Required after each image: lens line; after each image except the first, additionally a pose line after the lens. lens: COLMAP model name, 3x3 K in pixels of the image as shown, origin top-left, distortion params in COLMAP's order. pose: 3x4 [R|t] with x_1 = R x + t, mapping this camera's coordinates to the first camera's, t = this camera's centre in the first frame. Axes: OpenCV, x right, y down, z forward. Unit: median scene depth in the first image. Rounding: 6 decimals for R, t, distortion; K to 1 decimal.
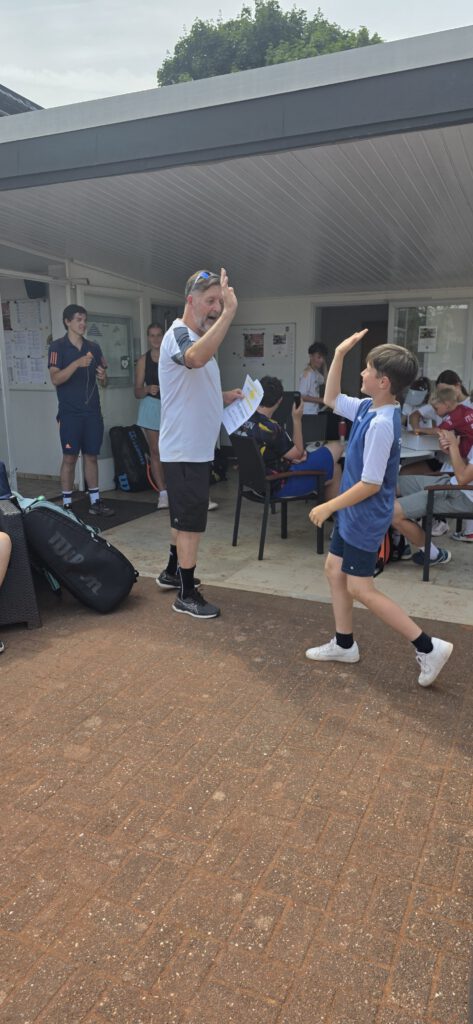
lens RADIAL K [[664.8, 0, 243.5], [0, 664.8, 513.7], [0, 0, 1]] dist [0.076044, -0.067596]
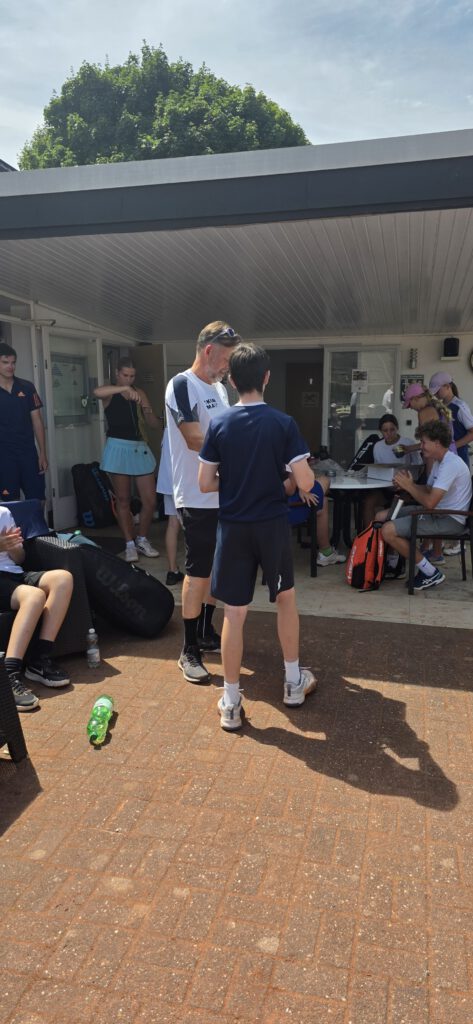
lens RADIAL K [[664.8, 0, 248.0], [0, 664.8, 524.4], [0, 0, 1]] dist [0.076044, -0.067596]
pose [[0.983487, -0.031164, 0.178275, -0.341397], [0.037578, 0.998758, -0.032717, 0.010452], [-0.177034, 0.038876, 0.983437, -0.108977]]
